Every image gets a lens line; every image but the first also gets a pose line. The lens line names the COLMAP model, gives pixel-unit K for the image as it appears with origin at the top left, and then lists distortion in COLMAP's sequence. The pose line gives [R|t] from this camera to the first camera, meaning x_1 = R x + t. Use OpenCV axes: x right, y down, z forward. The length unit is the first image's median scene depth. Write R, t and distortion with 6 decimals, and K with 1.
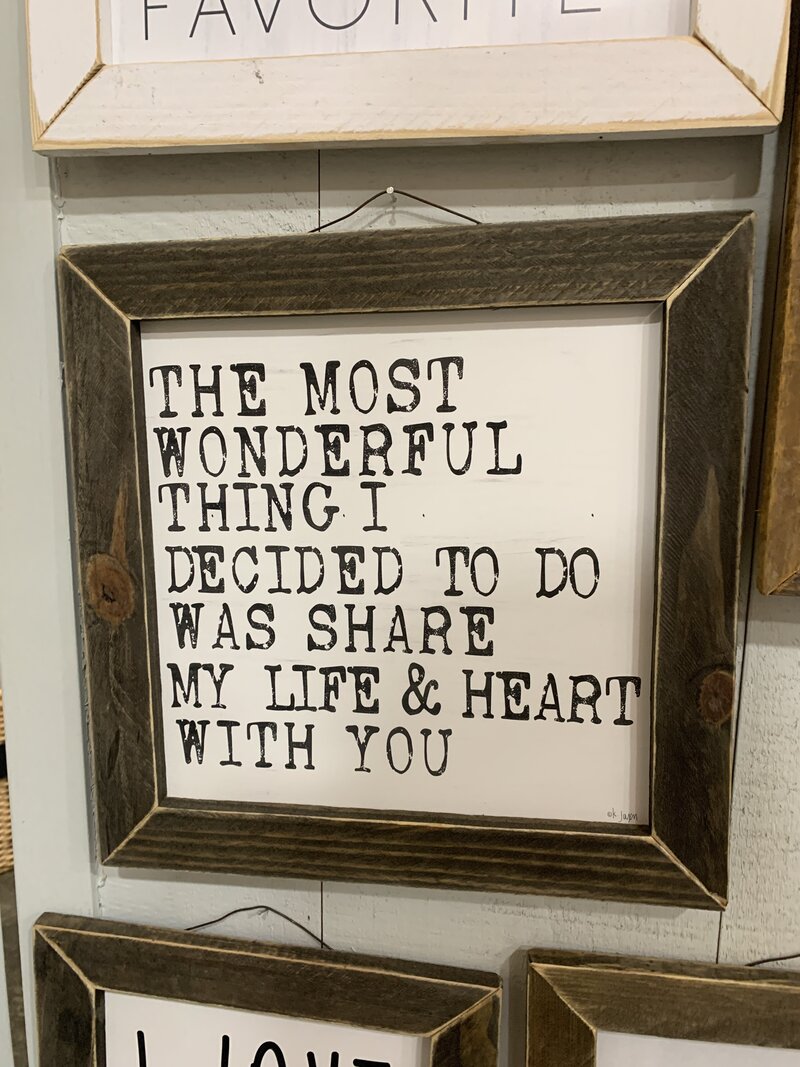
lens RADIAL K [[805.1, 0, 401.9], [0, 805.1, 532.7], [0, 0, 1]] dist [0.007229, 0.002913]
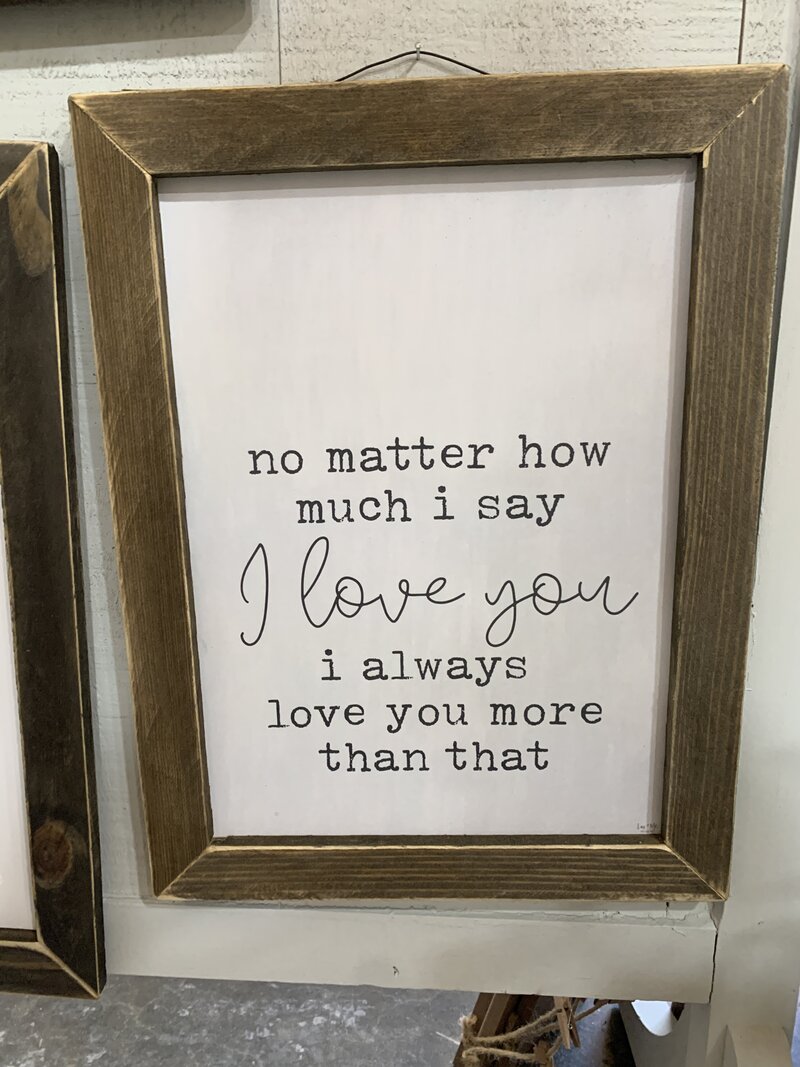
lens RADIAL K [[805.1, 0, 398.1], [0, 805.1, 534.4], [0, 0, 1]] dist [0.007229, 0.002913]
pose [[0.994654, -0.034426, 0.097353, 0.414855], [0.027023, 0.996714, 0.076361, 0.953281], [-0.099662, -0.073322, 0.992316, 0.038820]]
